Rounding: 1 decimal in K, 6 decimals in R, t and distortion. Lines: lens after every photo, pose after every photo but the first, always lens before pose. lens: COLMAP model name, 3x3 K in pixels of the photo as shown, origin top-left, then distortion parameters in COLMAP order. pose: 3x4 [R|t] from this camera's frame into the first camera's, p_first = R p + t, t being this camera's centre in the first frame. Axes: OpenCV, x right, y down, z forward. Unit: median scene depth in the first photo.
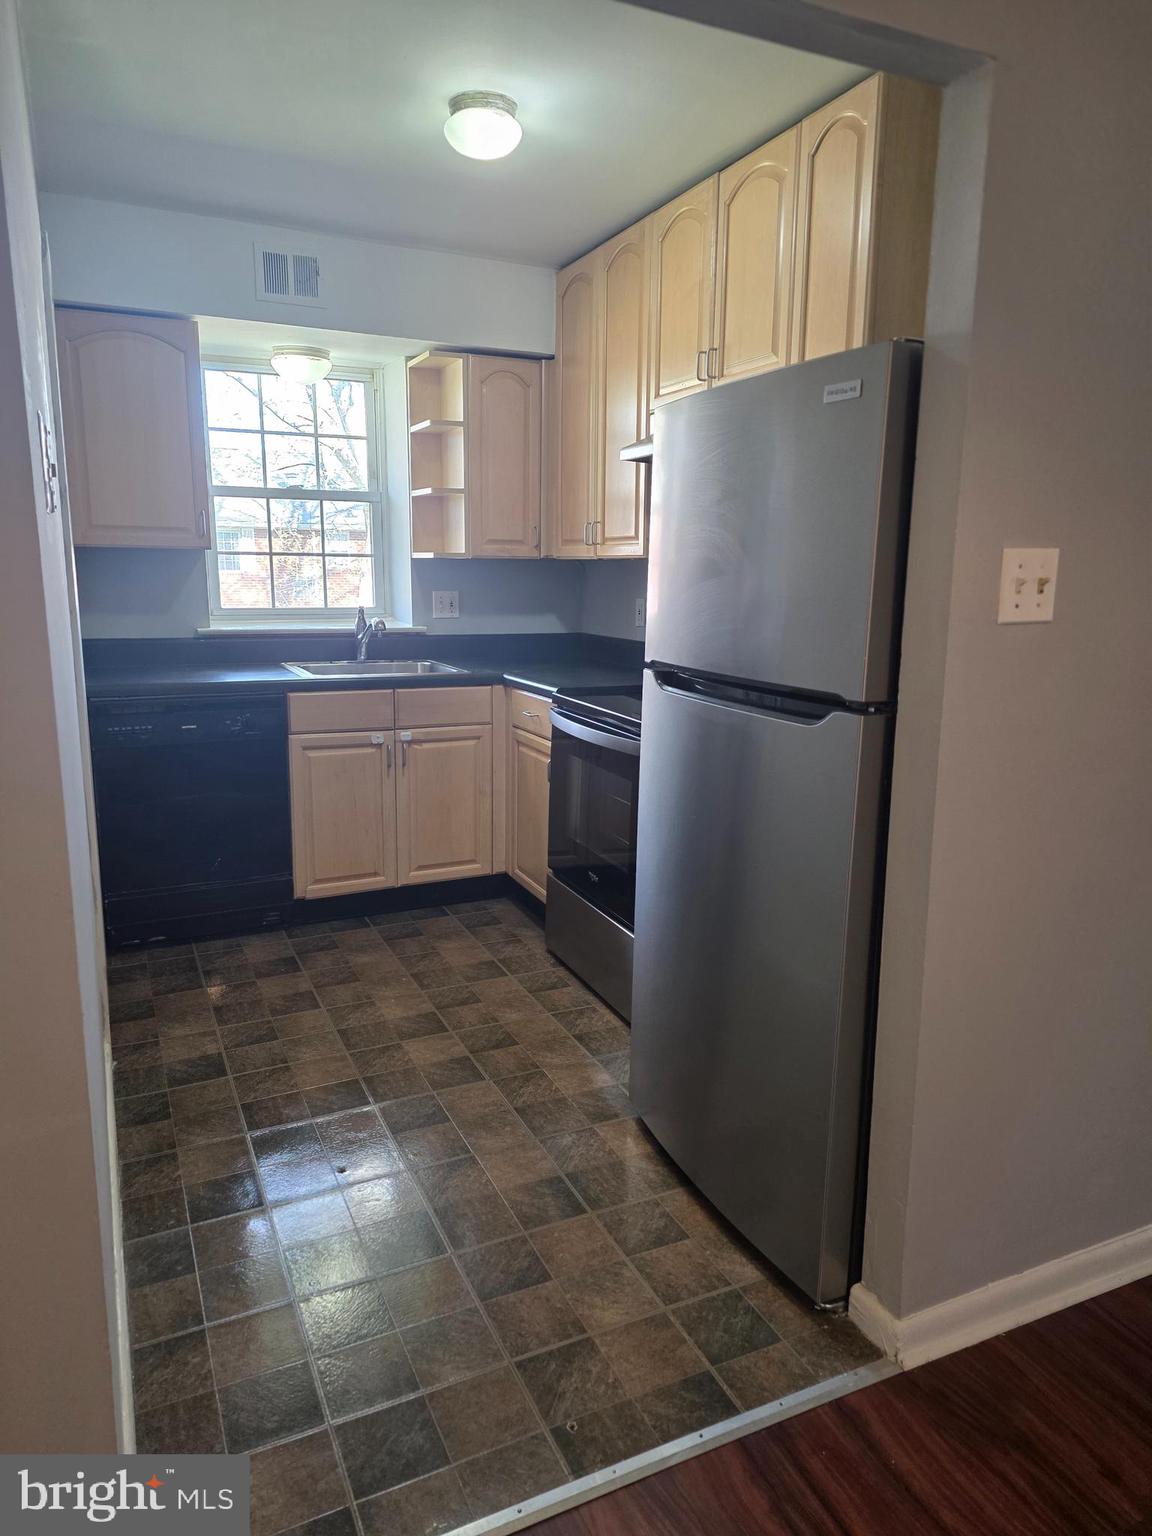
lens RADIAL K [[1039.2, 0, 574.8], [0, 1039.2, 765.0], [0, 0, 1]] dist [0.050618, -0.039251]
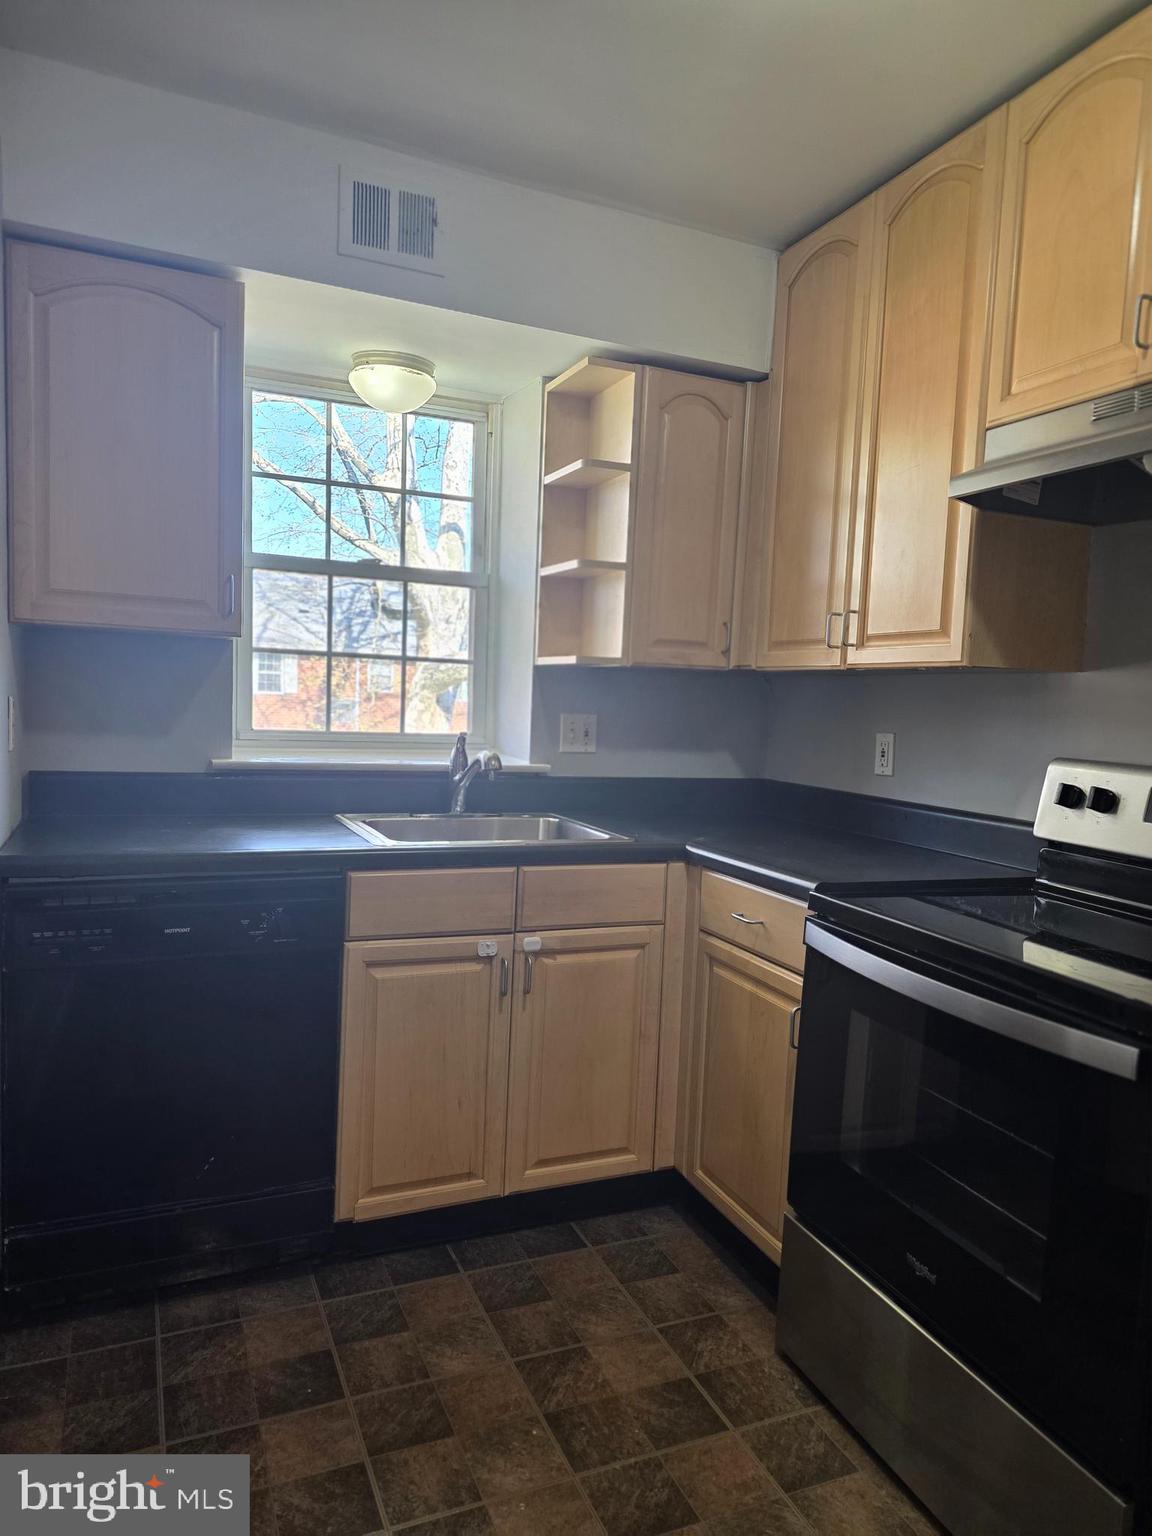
lens RADIAL K [[1039.2, 0, 578.3], [0, 1039.2, 768.1], [0, 0, 1]] dist [0.050618, -0.039251]
pose [[0.999194, 0.031856, -0.024441, -0.121333], [-0.034589, 0.992044, -0.121046, -0.056163], [0.020391, 0.121794, 0.992346, 0.373893]]
